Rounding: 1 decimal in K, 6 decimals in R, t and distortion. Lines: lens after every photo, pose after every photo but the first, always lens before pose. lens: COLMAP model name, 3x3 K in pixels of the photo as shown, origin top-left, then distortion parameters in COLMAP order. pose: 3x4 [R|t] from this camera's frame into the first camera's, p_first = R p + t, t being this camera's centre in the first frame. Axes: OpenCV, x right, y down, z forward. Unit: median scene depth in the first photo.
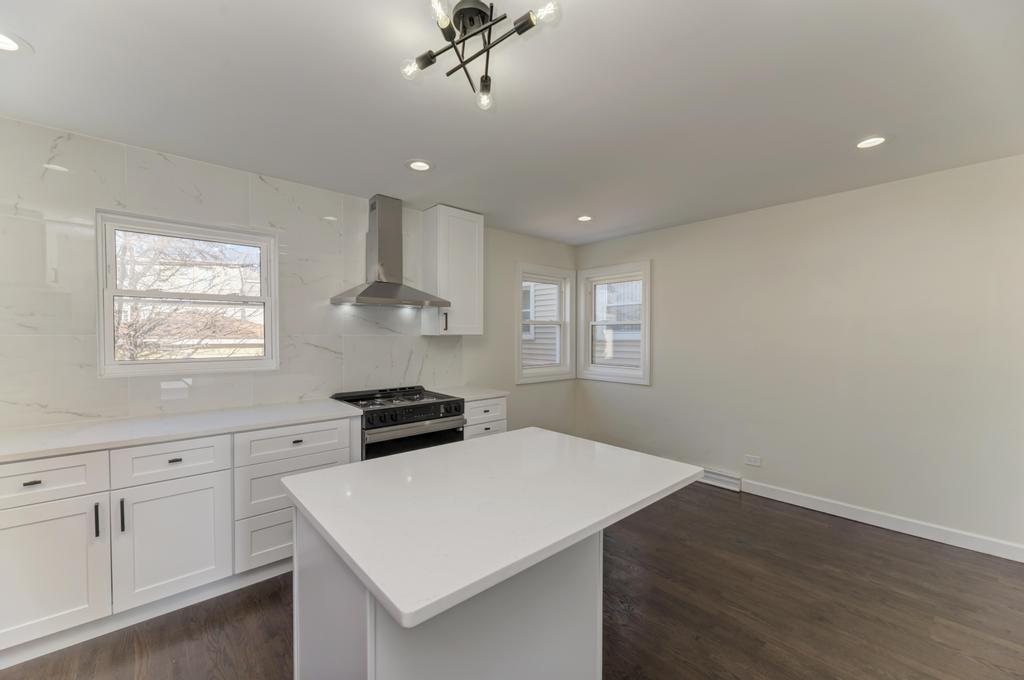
lens RADIAL K [[409.9, 0, 512.0], [0, 409.9, 340.0], [0, 0, 1]] dist [0.001077, -0.000004]
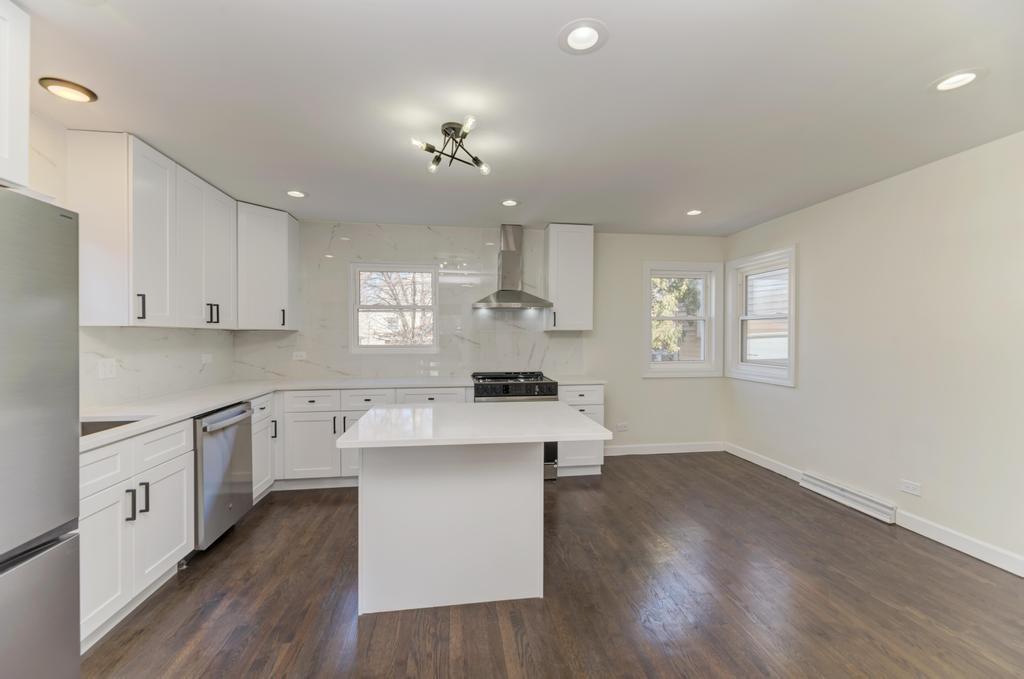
lens RADIAL K [[413.9, 0, 512.0], [0, 413.9, 339.5], [0, 0, 1]] dist [-0.002098, -0.000424]
pose [[0.834824, 0.006972, -0.550472, 0.400016], [-0.006535, 0.999975, 0.002755, 0.012275], [0.550478, 0.001298, 0.834849, -0.090447]]
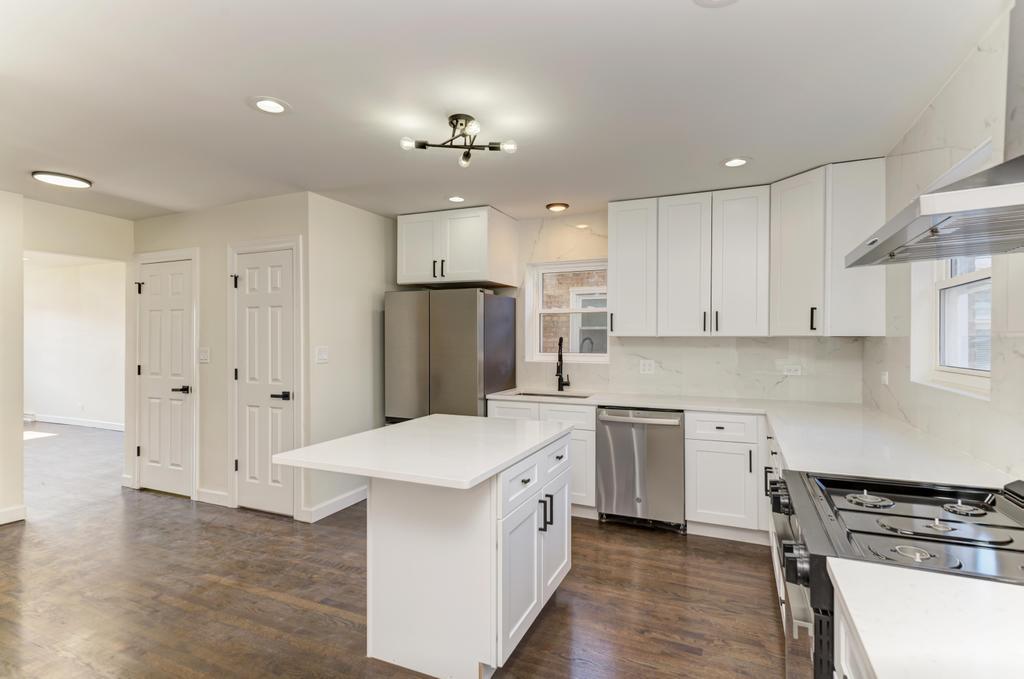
lens RADIAL K [[501.1, 0, 512.0], [0, 501.1, 339.5], [0, 0, 1]] dist [0.016961, -0.000156]
pose [[-0.911288, -0.001733, -0.411767, 0.196416], [-0.006222, 0.999935, 0.009560, -0.005579], [0.411723, 0.011274, -0.911239, 1.100958]]
